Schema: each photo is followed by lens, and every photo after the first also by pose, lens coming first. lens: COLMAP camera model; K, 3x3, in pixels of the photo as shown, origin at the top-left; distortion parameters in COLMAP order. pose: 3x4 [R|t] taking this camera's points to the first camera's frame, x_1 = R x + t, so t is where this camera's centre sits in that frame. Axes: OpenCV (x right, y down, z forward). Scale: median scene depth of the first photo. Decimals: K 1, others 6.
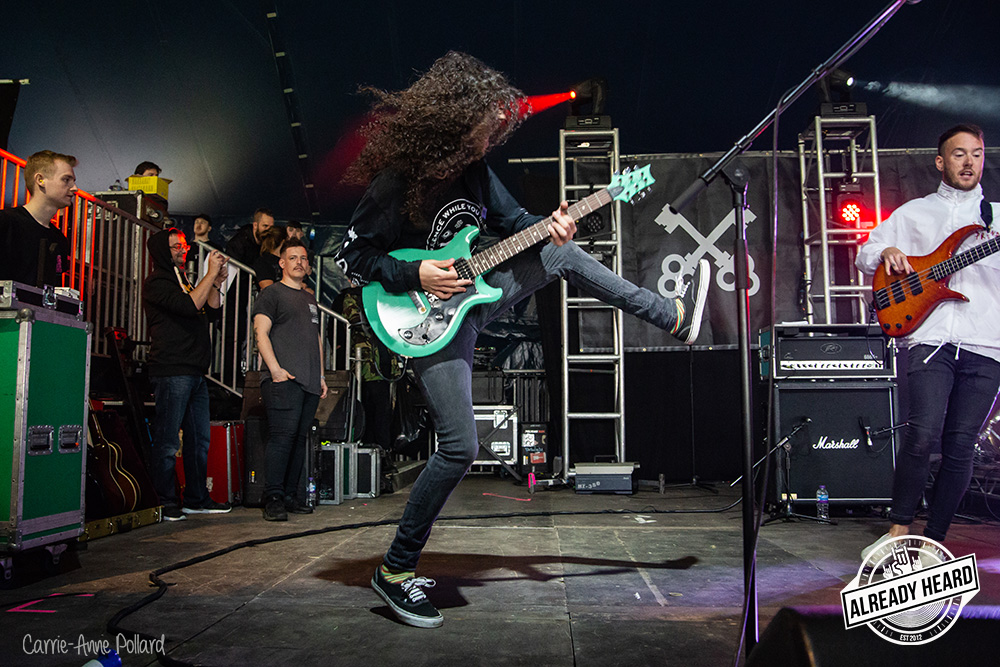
lens RADIAL K [[843.7, 0, 472.1], [0, 843.7, 322.2], [0, 0, 1]] dist [-0.116039, 0.119194]
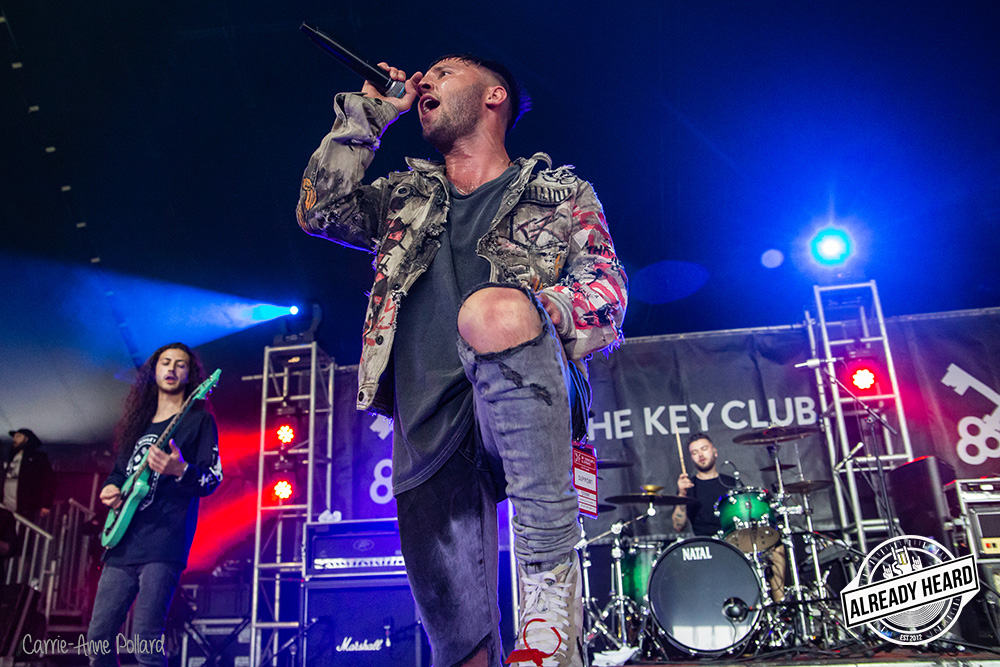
lens RADIAL K [[843.7, 0, 472.1], [0, 843.7, 322.2], [0, 0, 1]] dist [-0.116039, 0.119194]
pose [[0.993874, -0.066733, -0.088097, 0.459115], [0.042125, 0.965686, -0.256272, 0.024552], [0.102176, 0.250991, 0.962582, -0.011025]]
